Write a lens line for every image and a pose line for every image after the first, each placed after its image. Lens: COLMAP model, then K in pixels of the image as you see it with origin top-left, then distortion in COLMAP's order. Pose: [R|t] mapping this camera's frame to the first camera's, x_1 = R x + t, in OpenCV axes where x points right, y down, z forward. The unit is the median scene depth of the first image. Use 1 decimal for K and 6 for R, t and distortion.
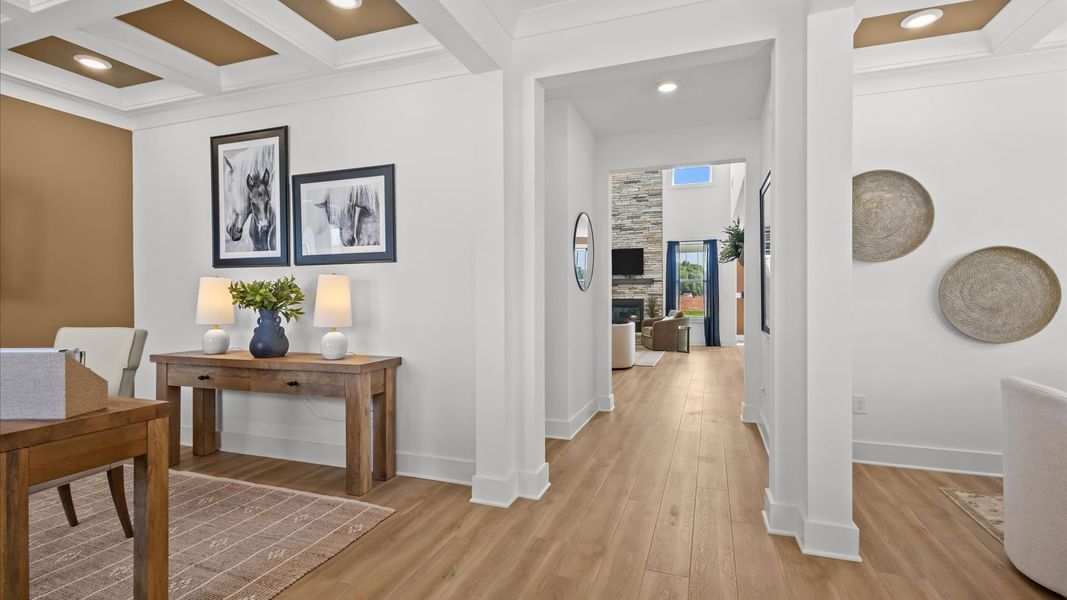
lens RADIAL K [[492.2, 0, 534.1], [0, 492.2, 294.7], [0, 0, 1]] dist [-0.002432, -0.000109]
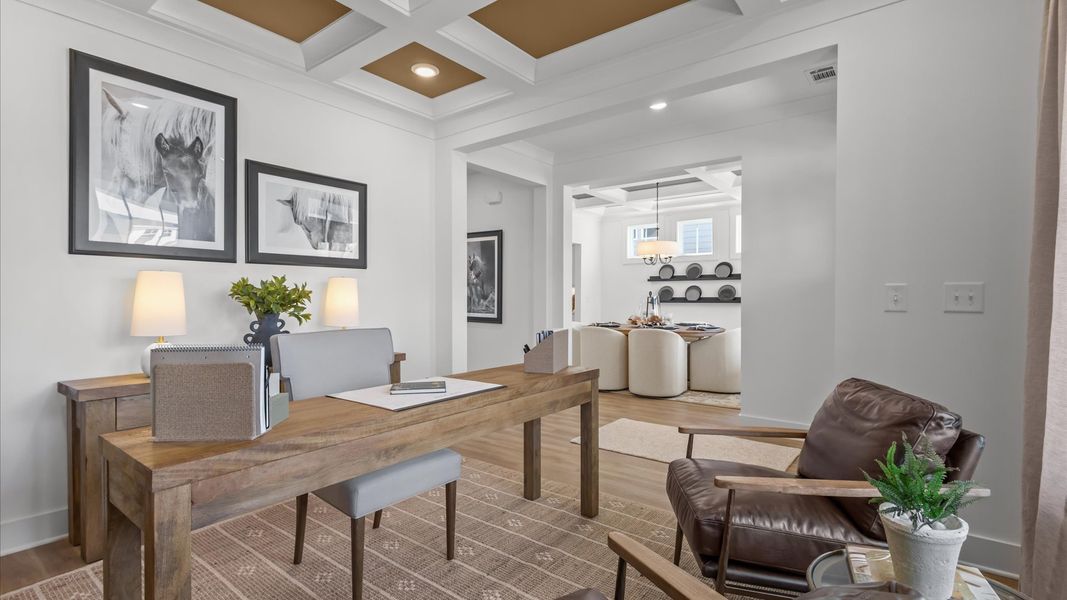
lens RADIAL K [[492.2, 0, 534.1], [0, 492.2, 294.7], [0, 0, 1]] dist [-0.002432, -0.000109]
pose [[0.310597, 0.012139, 0.950464, -1.171309], [-0.002086, 0.999925, -0.012088, 0.007441], [-0.950539, 0.001772, 0.310599, 0.244605]]
